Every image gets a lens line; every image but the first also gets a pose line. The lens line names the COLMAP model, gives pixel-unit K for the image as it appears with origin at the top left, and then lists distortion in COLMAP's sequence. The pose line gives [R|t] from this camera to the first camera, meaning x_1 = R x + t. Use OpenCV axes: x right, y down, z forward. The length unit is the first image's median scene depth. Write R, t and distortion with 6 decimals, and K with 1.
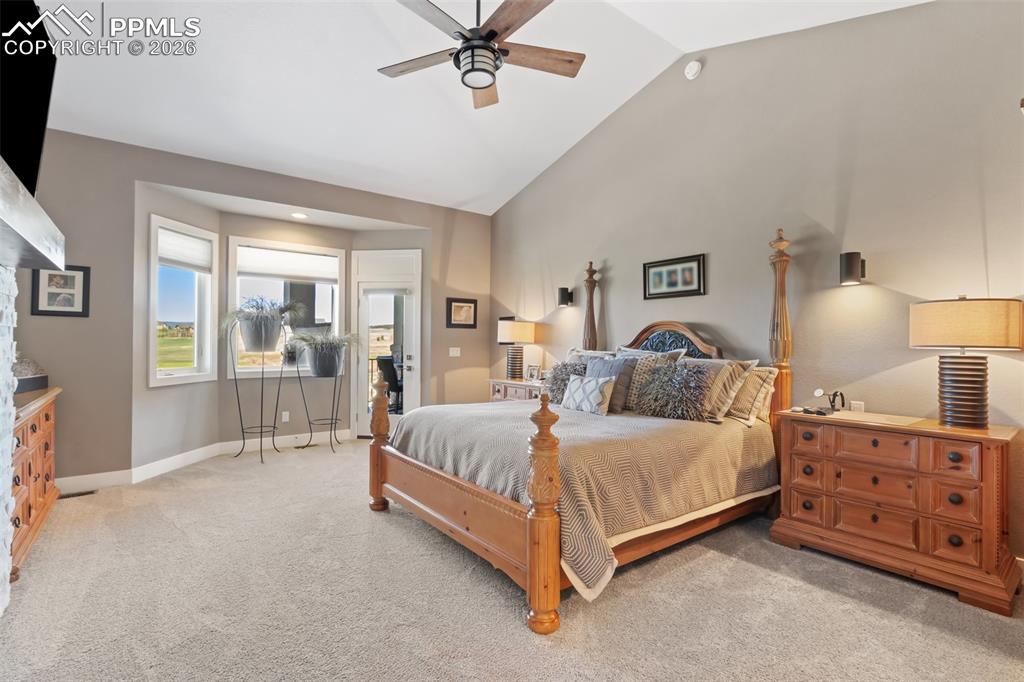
lens RADIAL K [[477.7, 0, 494.4], [0, 477.7, 336.6], [0, 0, 1]] dist [-0.000993, -0.000691]
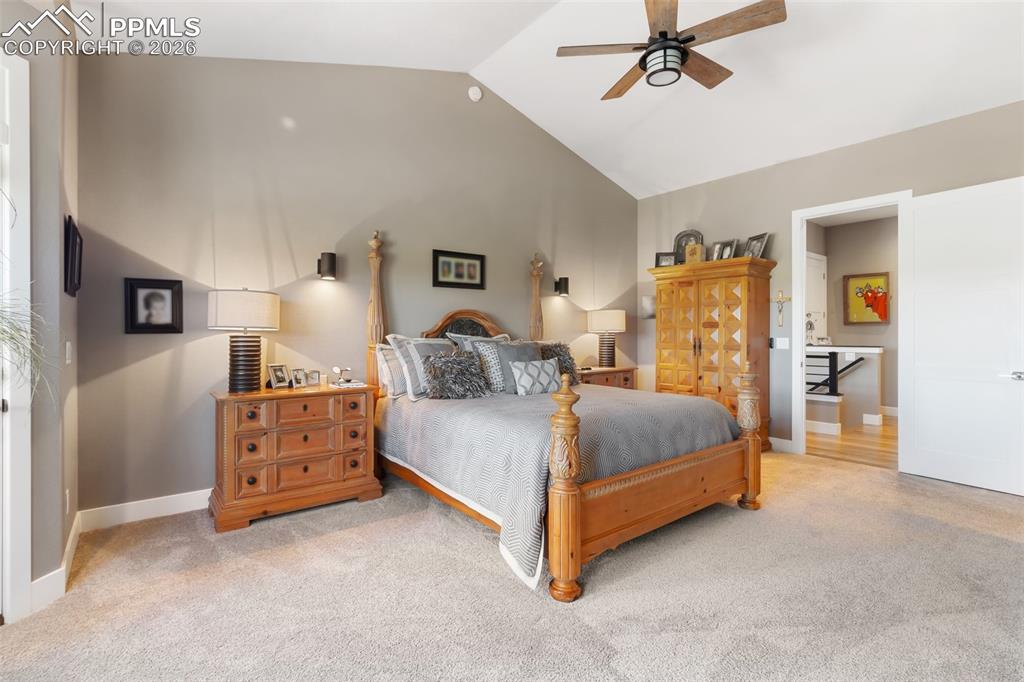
lens RADIAL K [[477.7, 0, 494.4], [0, 477.7, 336.6], [0, 0, 1]] dist [-0.000993, -0.000691]
pose [[-0.026961, -0.020757, 0.999421, -0.731581], [-0.022632, 0.999541, 0.020149, 0.007722], [-0.999380, -0.022075, -0.027418, 0.932636]]
